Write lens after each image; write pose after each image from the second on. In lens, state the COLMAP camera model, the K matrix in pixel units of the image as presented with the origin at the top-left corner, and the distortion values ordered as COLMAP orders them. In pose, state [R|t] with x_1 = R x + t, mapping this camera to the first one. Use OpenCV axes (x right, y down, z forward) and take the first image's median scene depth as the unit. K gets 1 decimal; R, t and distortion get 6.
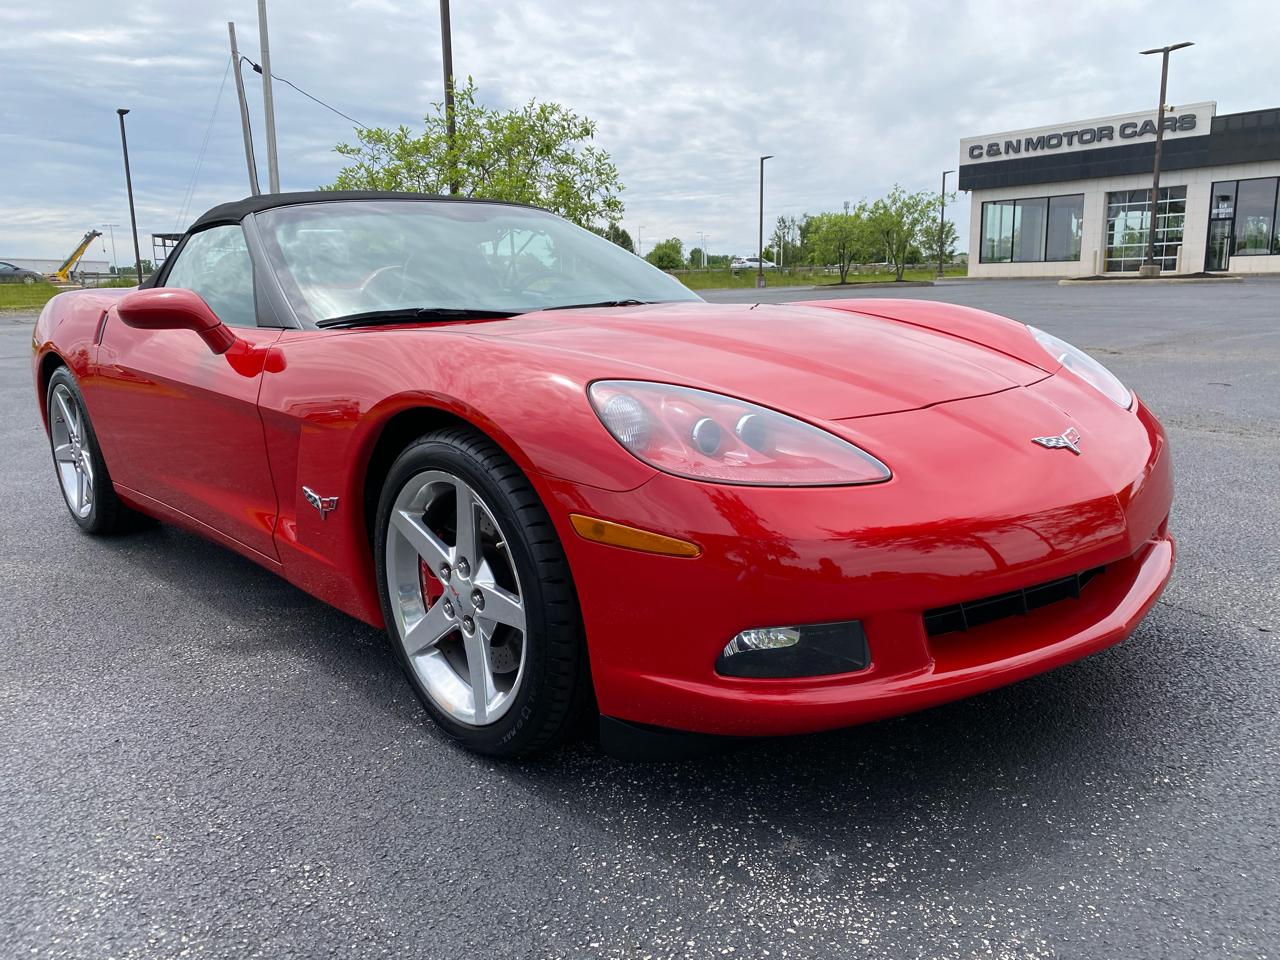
lens RADIAL K [[997.3, 0, 636.0], [0, 997.3, 466.8], [0, 0, 1]] dist [0.007810, -0.003930]
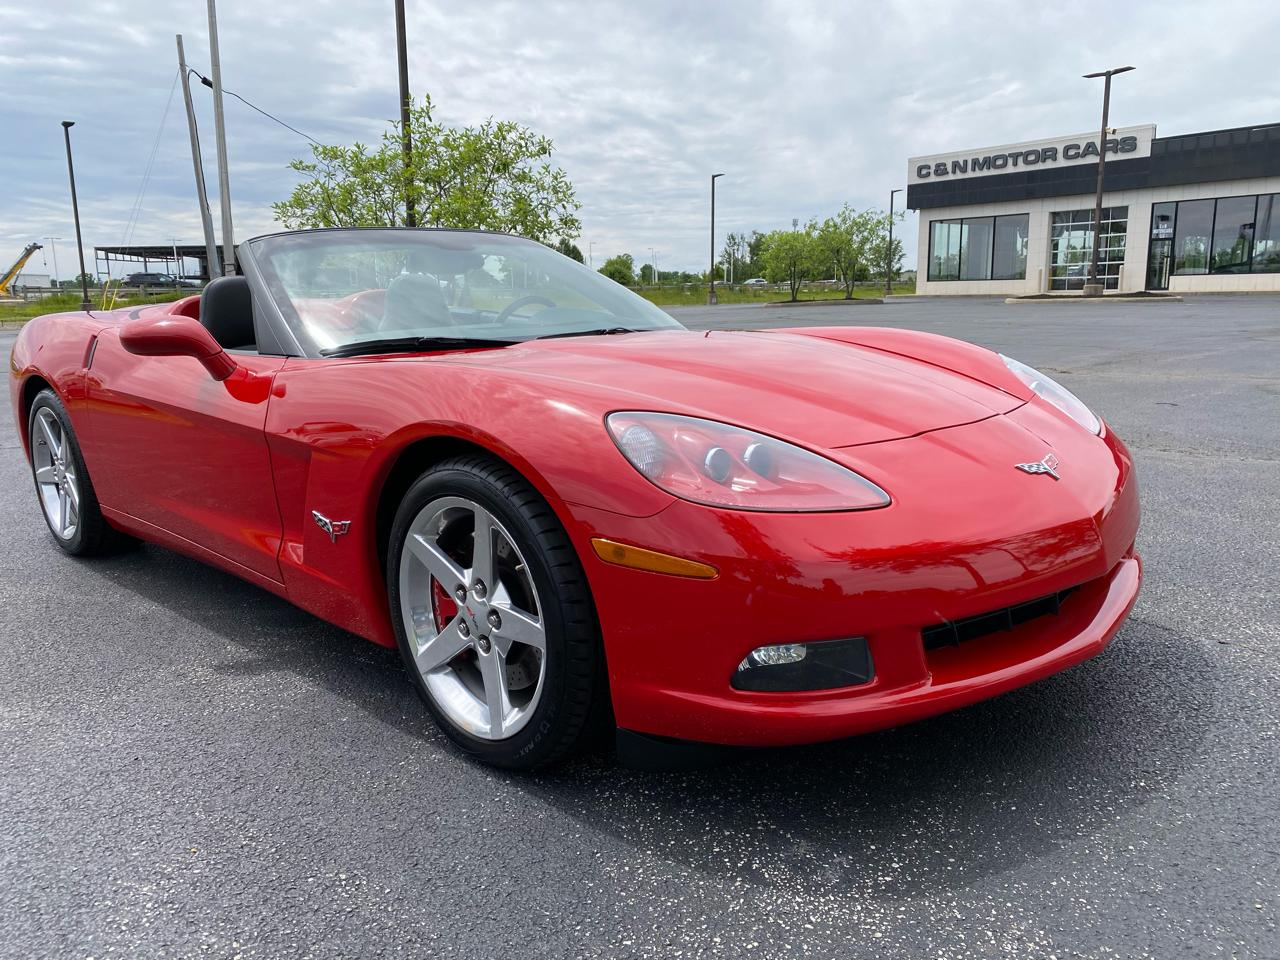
lens RADIAL K [[998.4, 0, 619.2], [0, 998.4, 479.3], [0, 0, 1]] dist [0.003661, 0.002483]
pose [[0.999447, -0.002363, 0.033175, -0.007060], [0.002466, 0.999992, -0.003085, -0.001231], [-0.033168, 0.003165, 0.999445, -0.005972]]
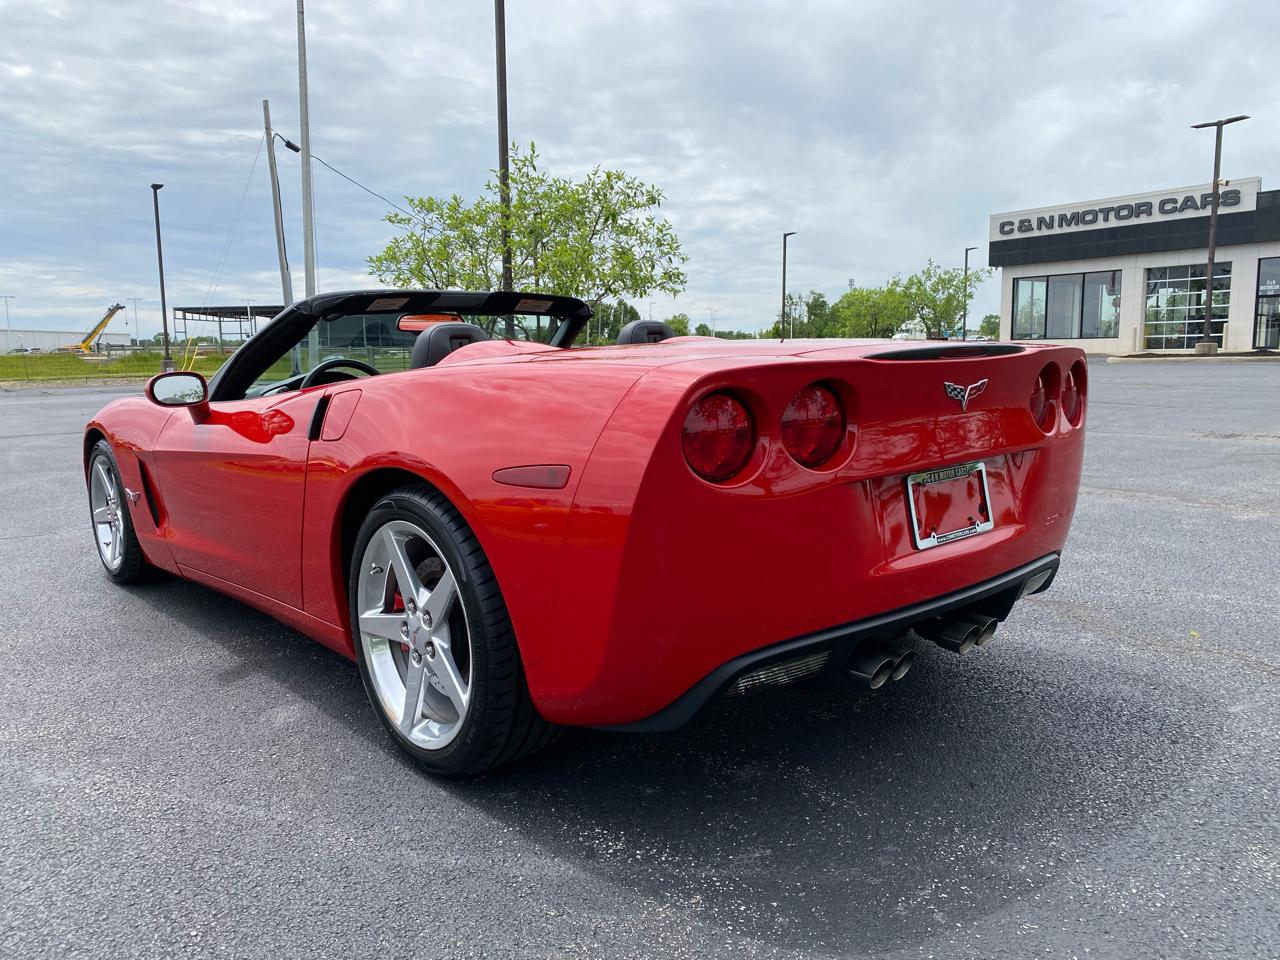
lens RADIAL K [[984.4, 0, 612.2], [0, 984.4, 482.6], [0, 0, 1]] dist [0.010820, -0.007618]
pose [[0.999677, 0.008318, -0.024008, -0.058382], [-0.009639, 0.998417, -0.055410, -0.014098], [0.023509, 0.055623, 0.998175, 0.072835]]
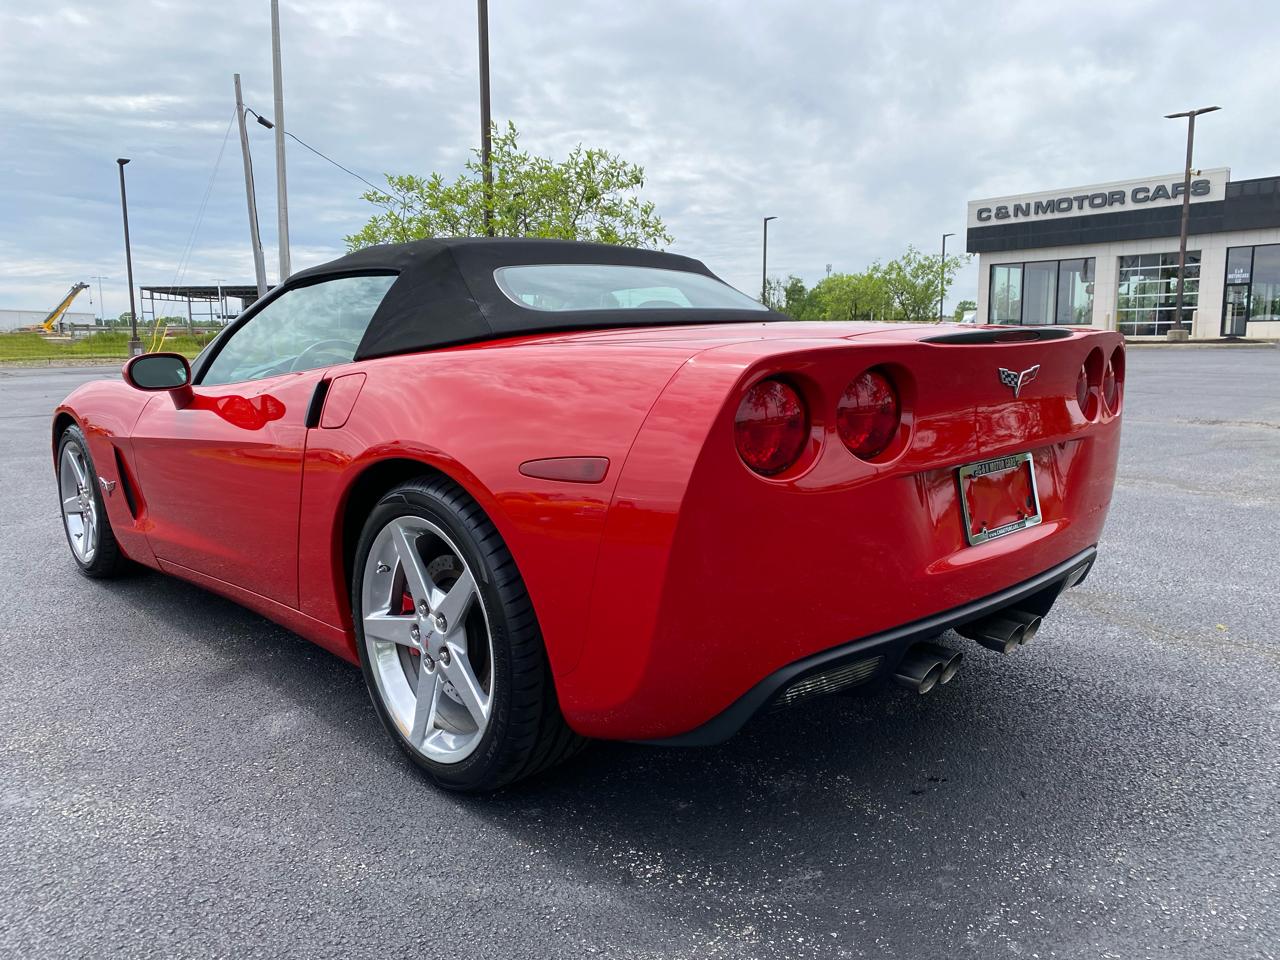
lens RADIAL K [[986.4, 0, 634.9], [0, 986.4, 478.6], [0, 0, 1]] dist [0.005690, -0.002141]
pose [[0.999742, 0.008358, 0.021136, -0.064369], [-0.007430, 0.999022, -0.043595, -0.015405], [-0.021479, 0.043427, 0.998826, 0.081123]]
